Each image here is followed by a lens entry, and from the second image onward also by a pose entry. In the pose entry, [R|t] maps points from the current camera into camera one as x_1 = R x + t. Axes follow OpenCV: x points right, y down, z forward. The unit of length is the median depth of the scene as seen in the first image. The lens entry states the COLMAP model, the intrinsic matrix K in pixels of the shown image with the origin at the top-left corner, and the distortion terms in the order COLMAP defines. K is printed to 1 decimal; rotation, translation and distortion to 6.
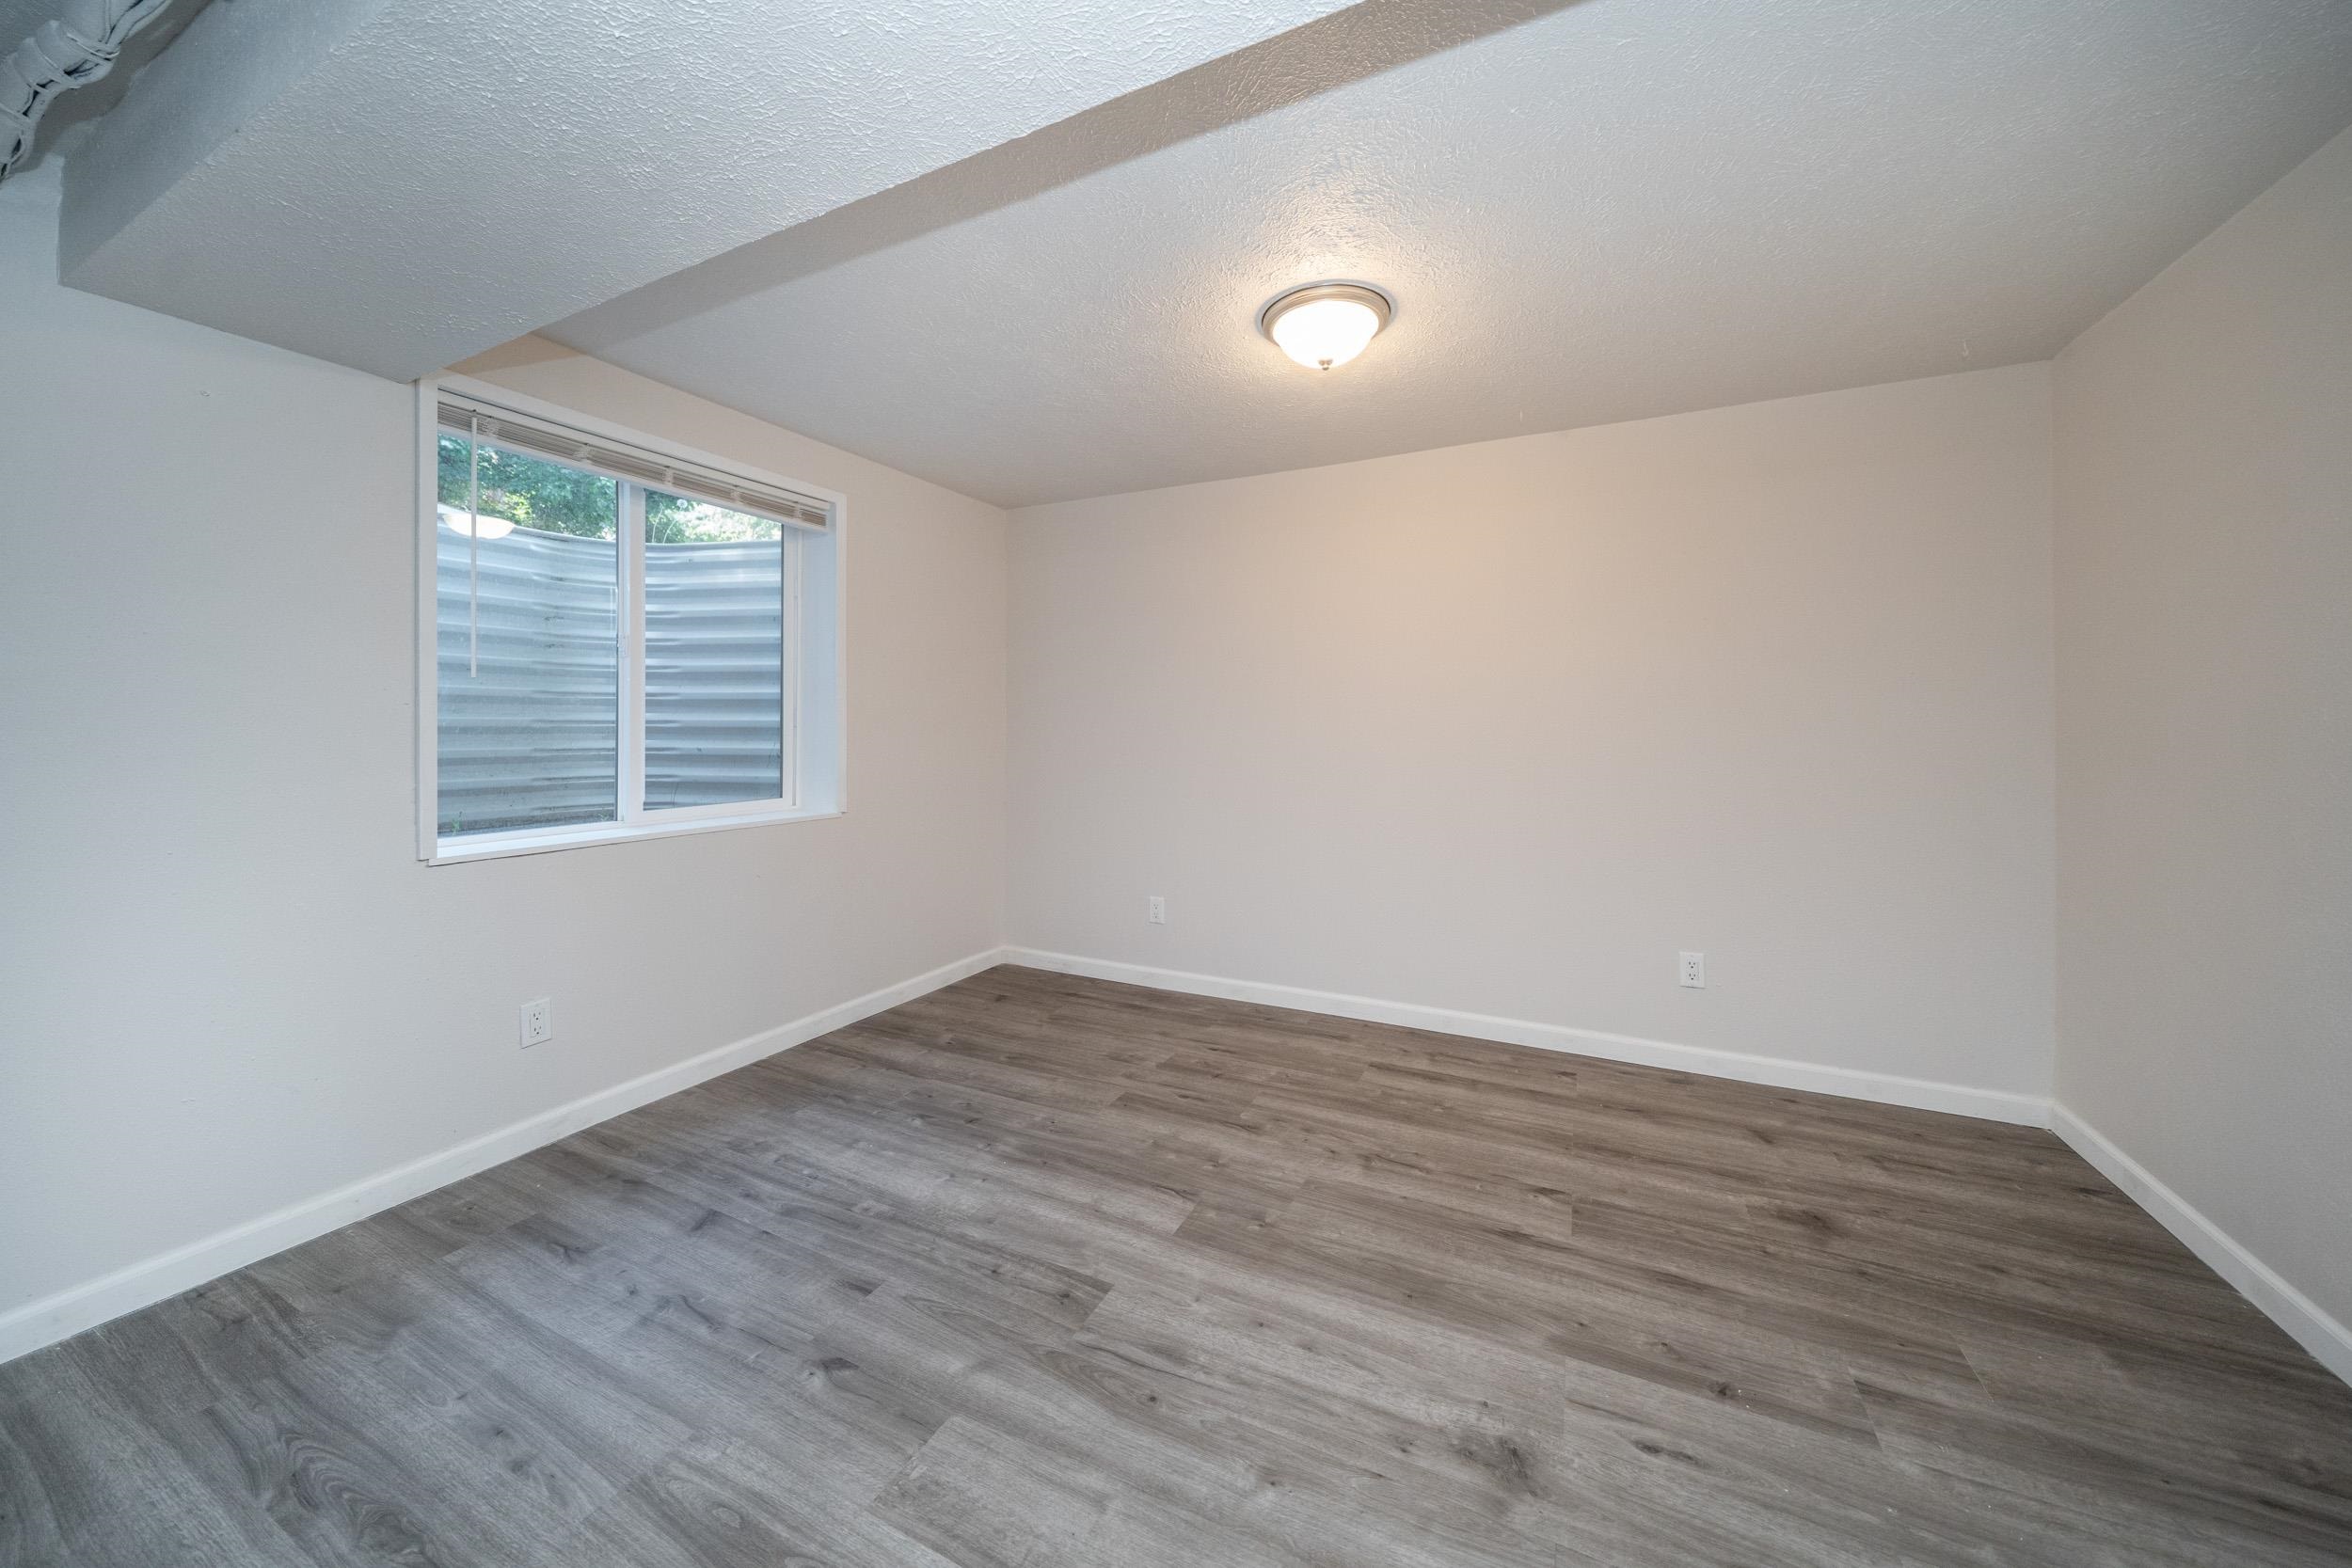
lens RADIAL K [[809.3, 0, 1175.1], [0, 809.3, 727.4], [0, 0, 1]] dist [0.000422, 0.000018]
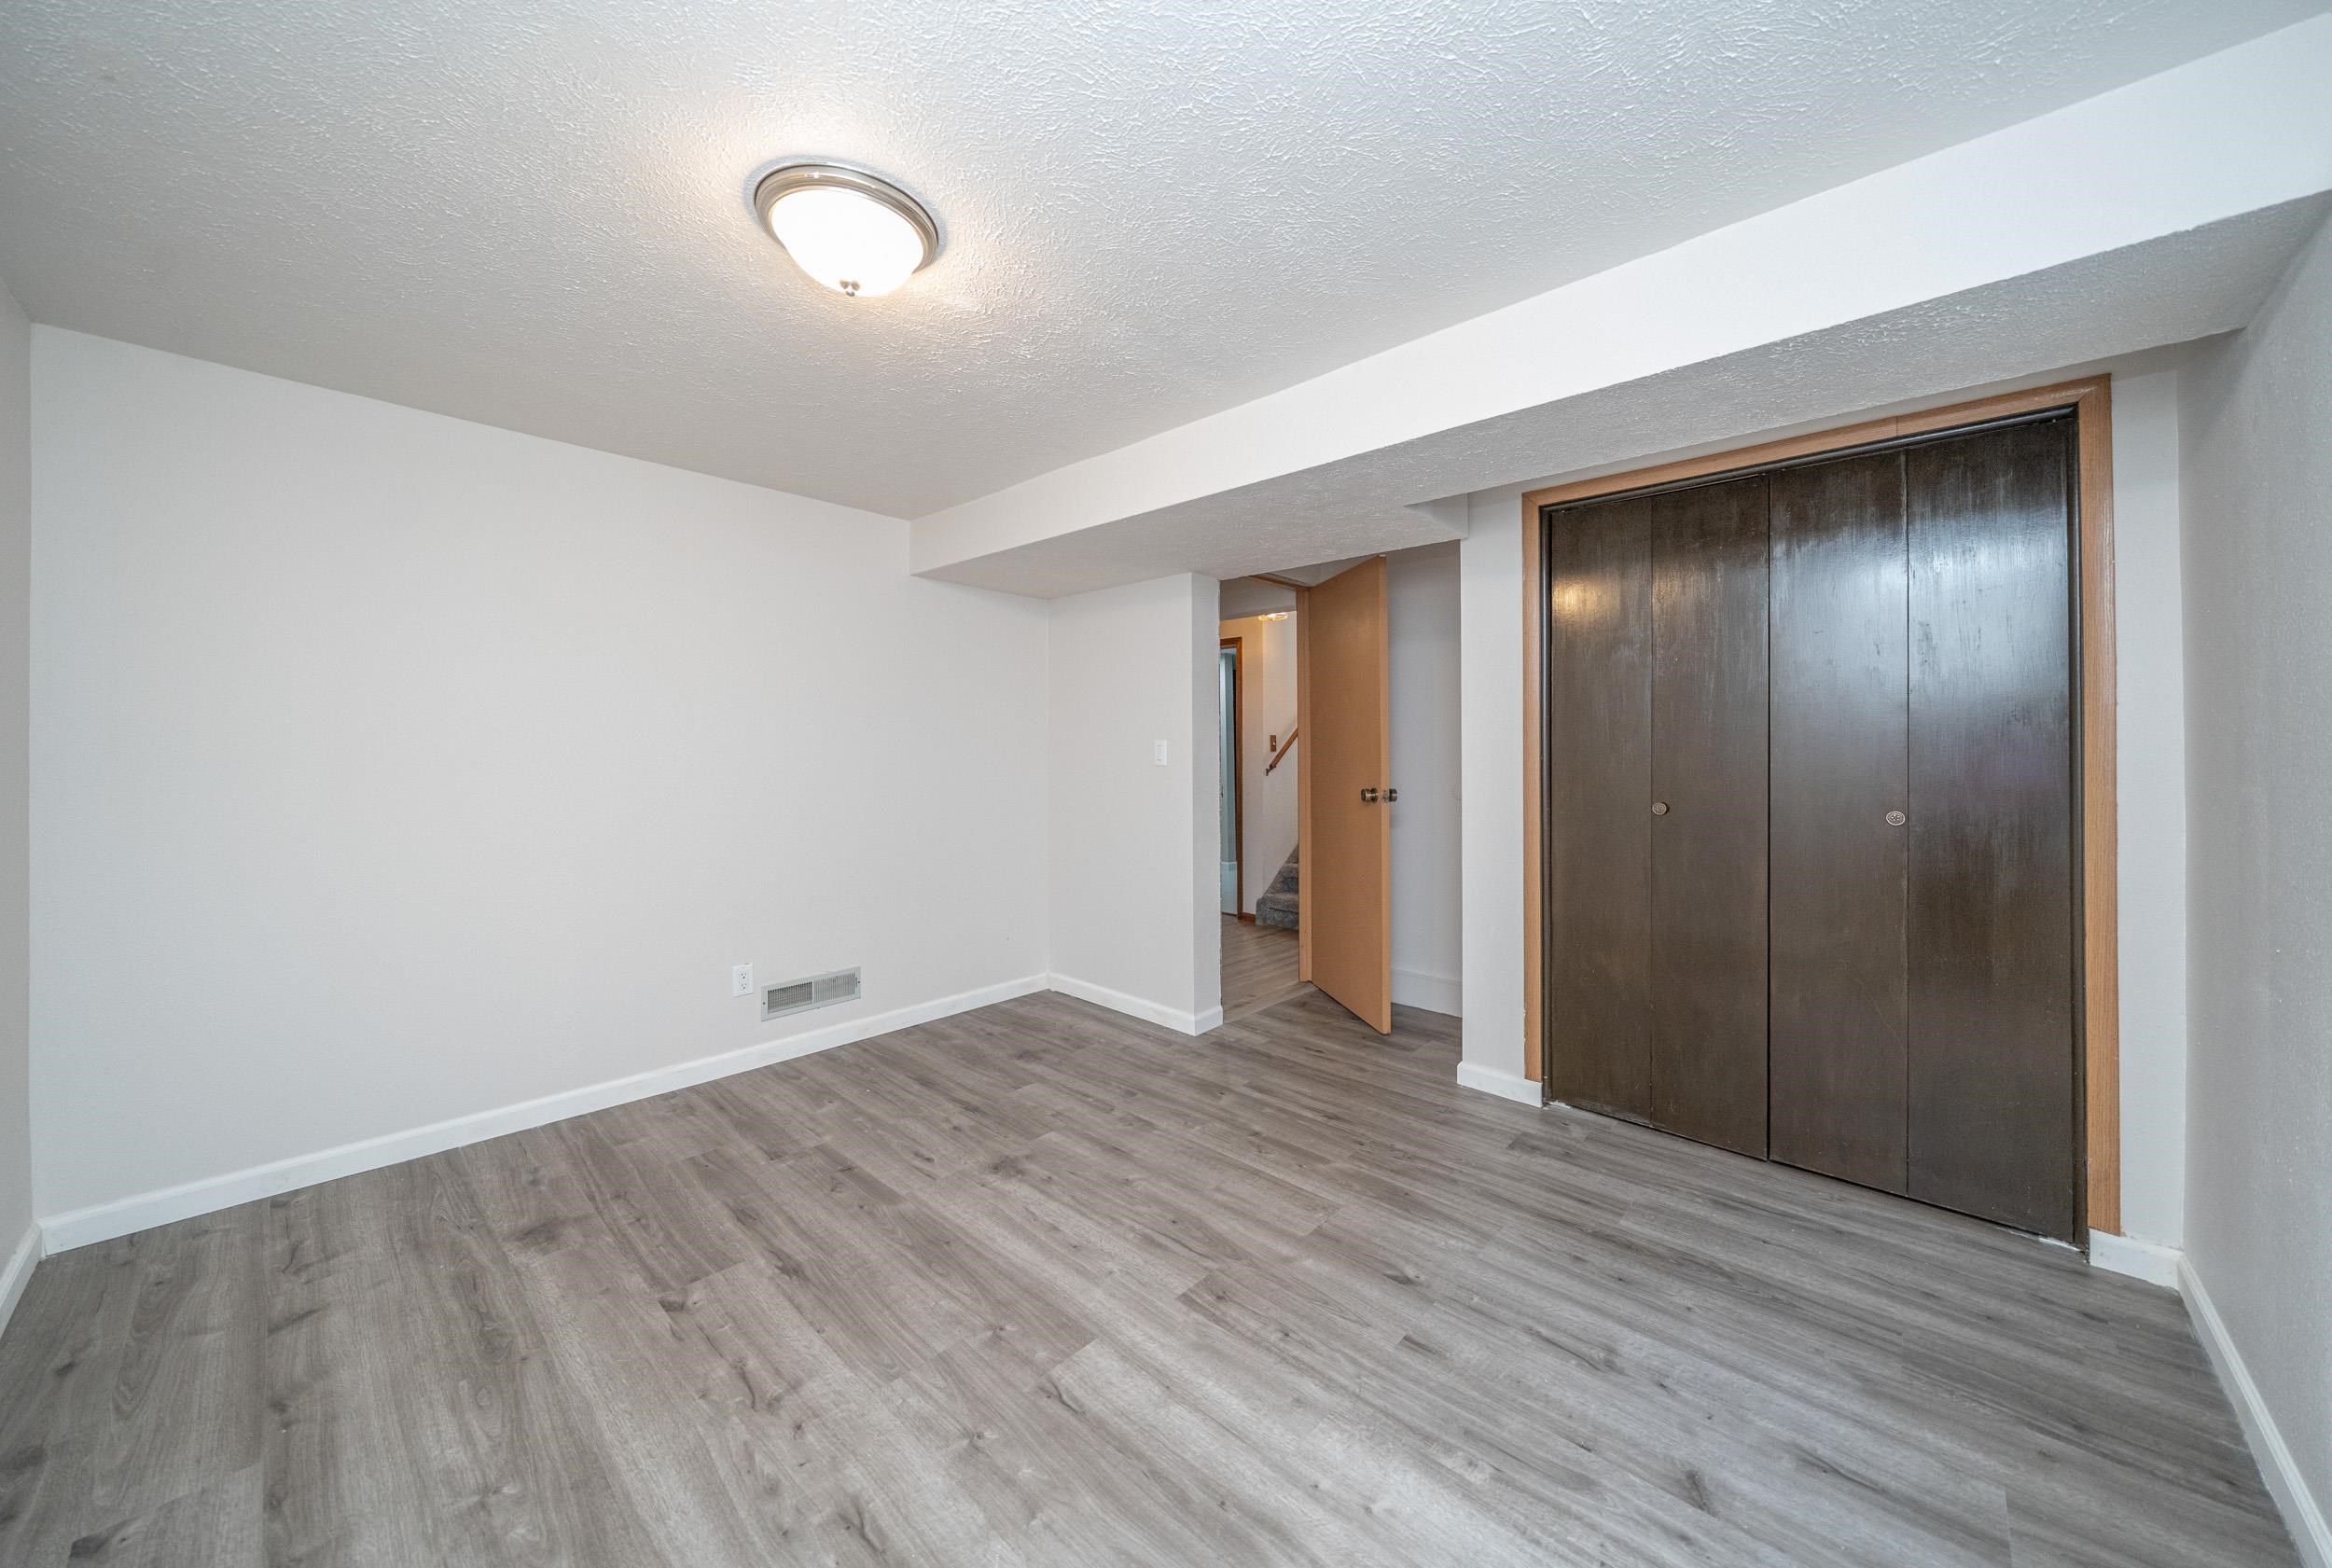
lens RADIAL K [[802.5, 0, 1165.1], [0, 802.5, 727.9], [0, 0, 1]] dist [0.000422, 0.000018]
pose [[-0.953937, 0.002305, 0.299998, -0.374369], [-0.006547, 0.999572, -0.028498, -0.044629], [-0.299935, -0.029150, -0.953514, 1.986639]]
